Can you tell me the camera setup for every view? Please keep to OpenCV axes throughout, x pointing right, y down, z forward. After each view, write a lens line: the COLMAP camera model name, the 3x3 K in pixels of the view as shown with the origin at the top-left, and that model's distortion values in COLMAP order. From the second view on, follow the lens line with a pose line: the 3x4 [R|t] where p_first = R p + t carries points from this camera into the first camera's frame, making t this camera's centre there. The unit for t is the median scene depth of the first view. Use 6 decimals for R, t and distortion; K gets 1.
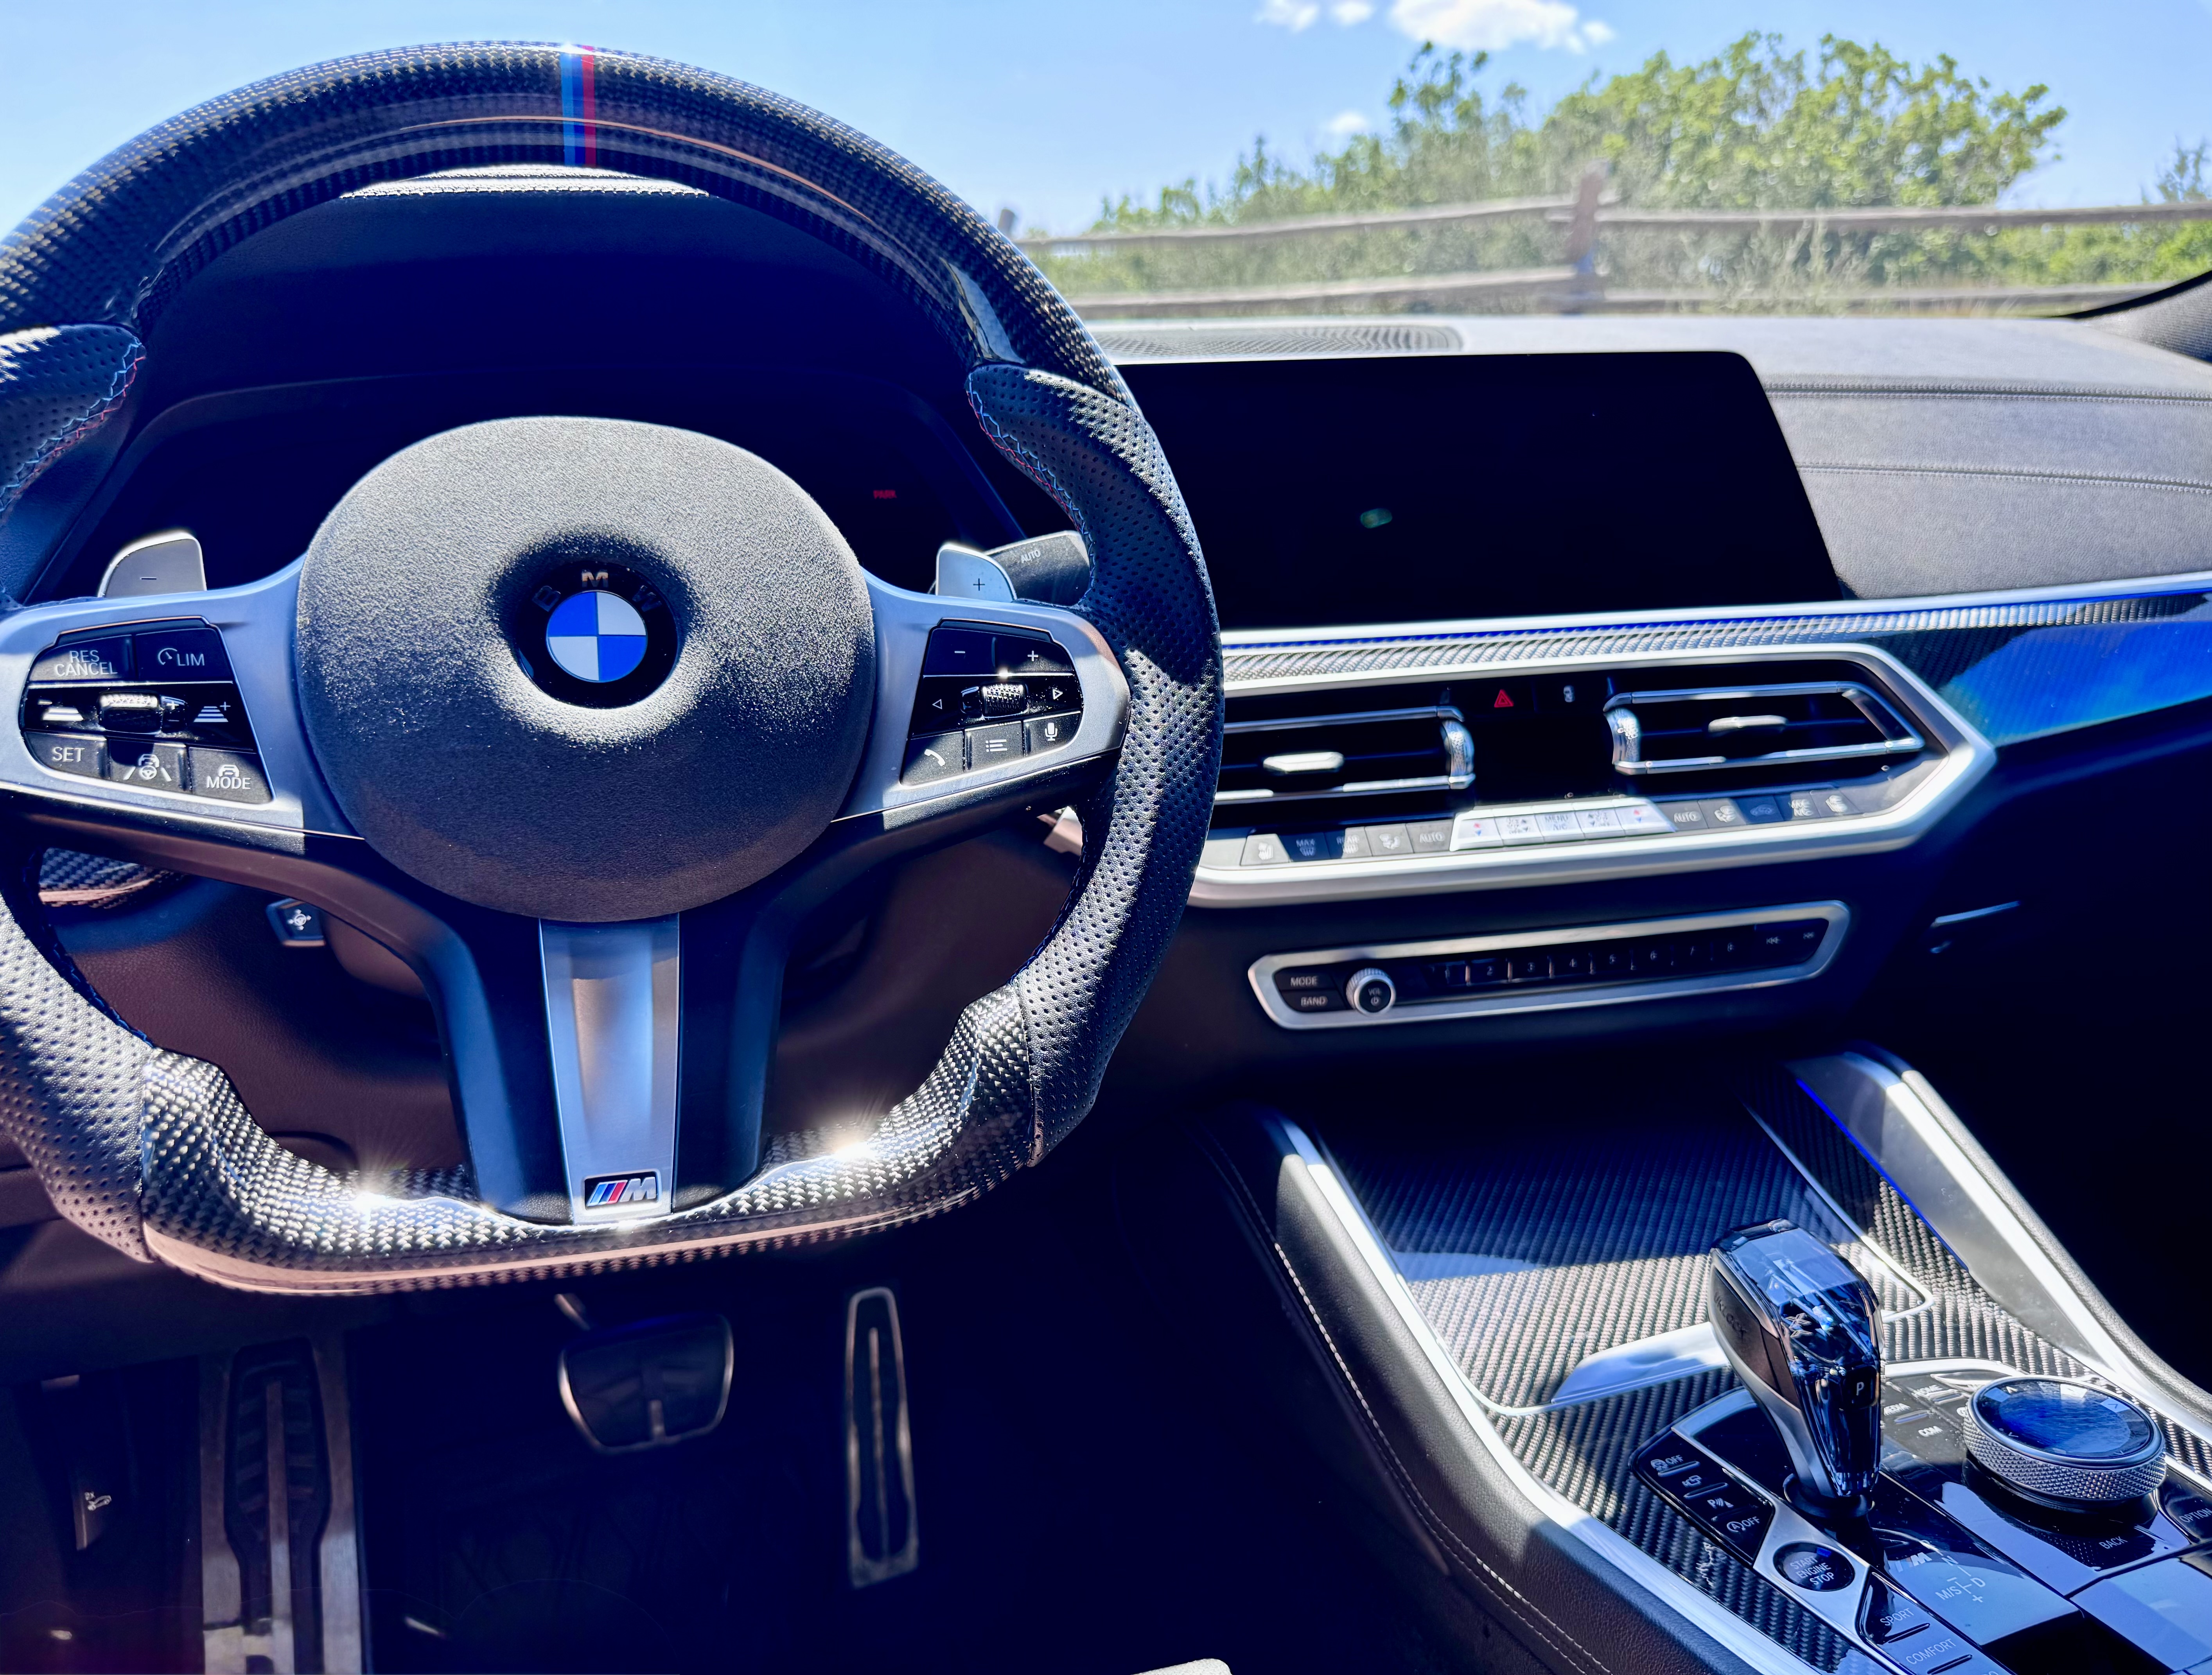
lens RADIAL K [[1614.2, 0, 1110.9], [0, 1614.2, 786.7], [0, 0, 1]] dist [-0.023924, -0.001903]
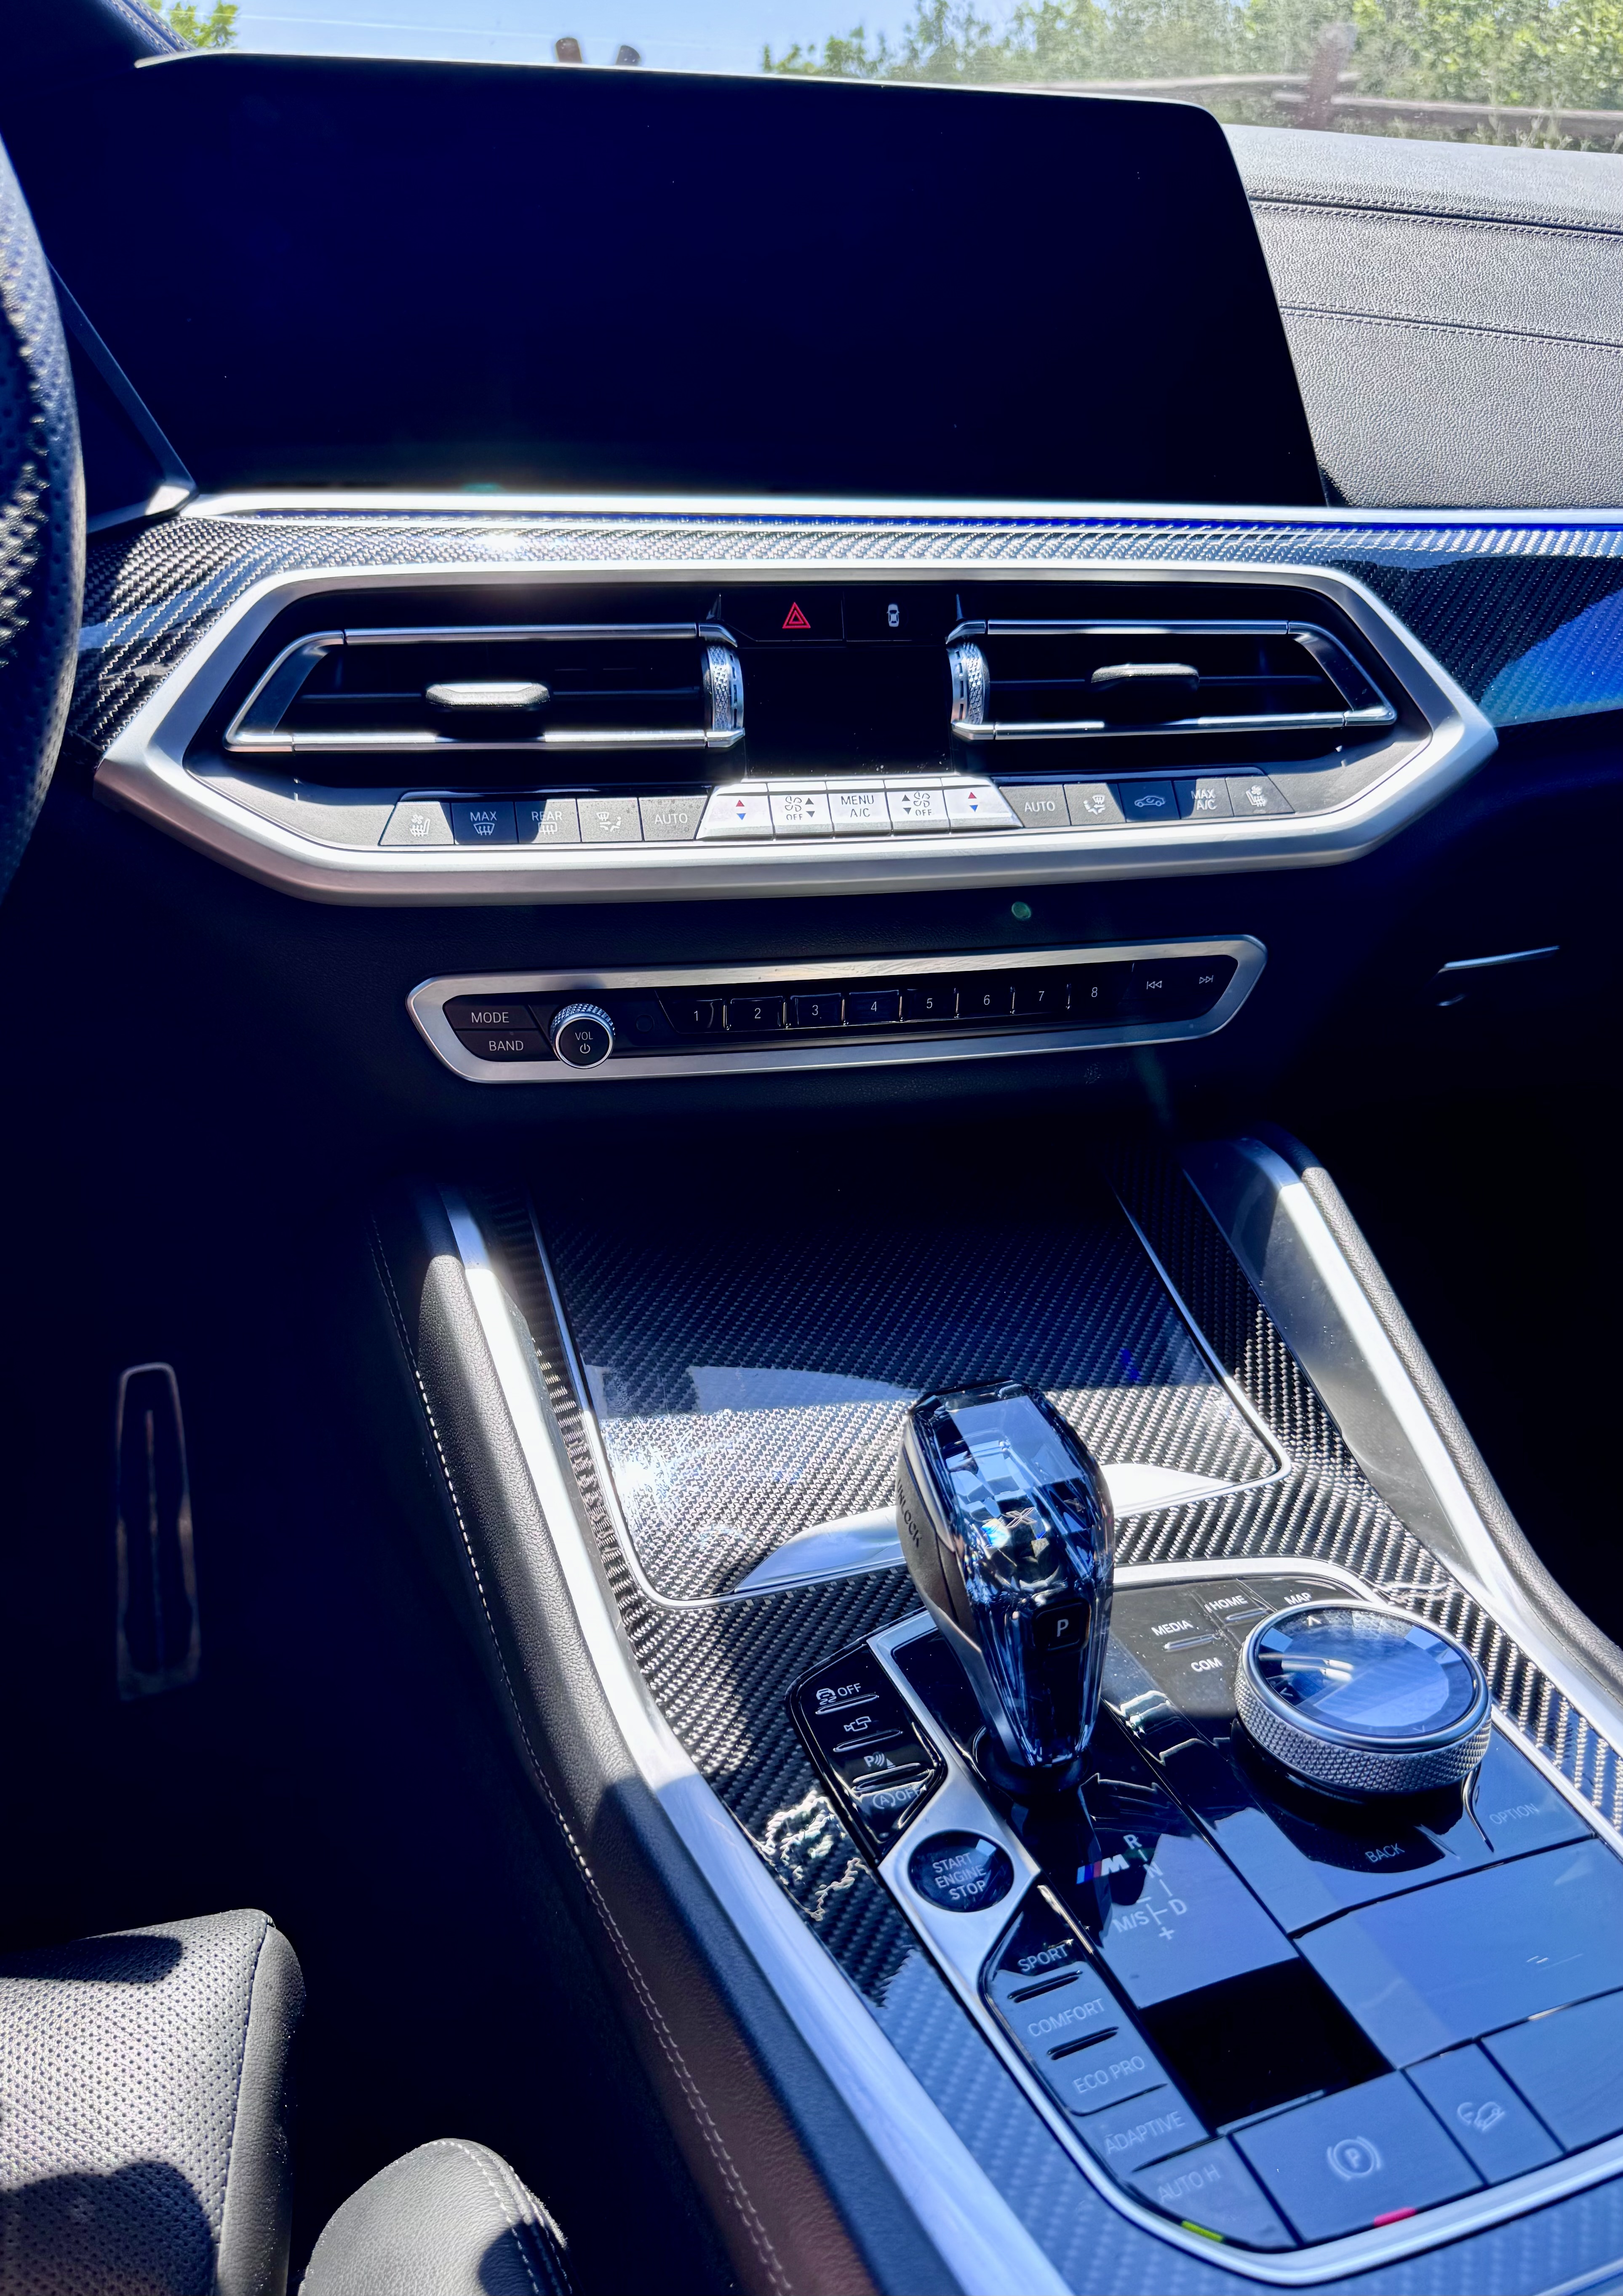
lens RADIAL K [[1742.5, 0, 811.5], [0, 1742.5, 1148.0], [0, 0, 1]] dist [0.012977, -0.042953]
pose [[0.998702, 0.035884, 0.036150, 0.235200], [-0.042570, 0.977728, 0.205512, 0.013132], [-0.027970, -0.206784, 0.977987, 0.218062]]
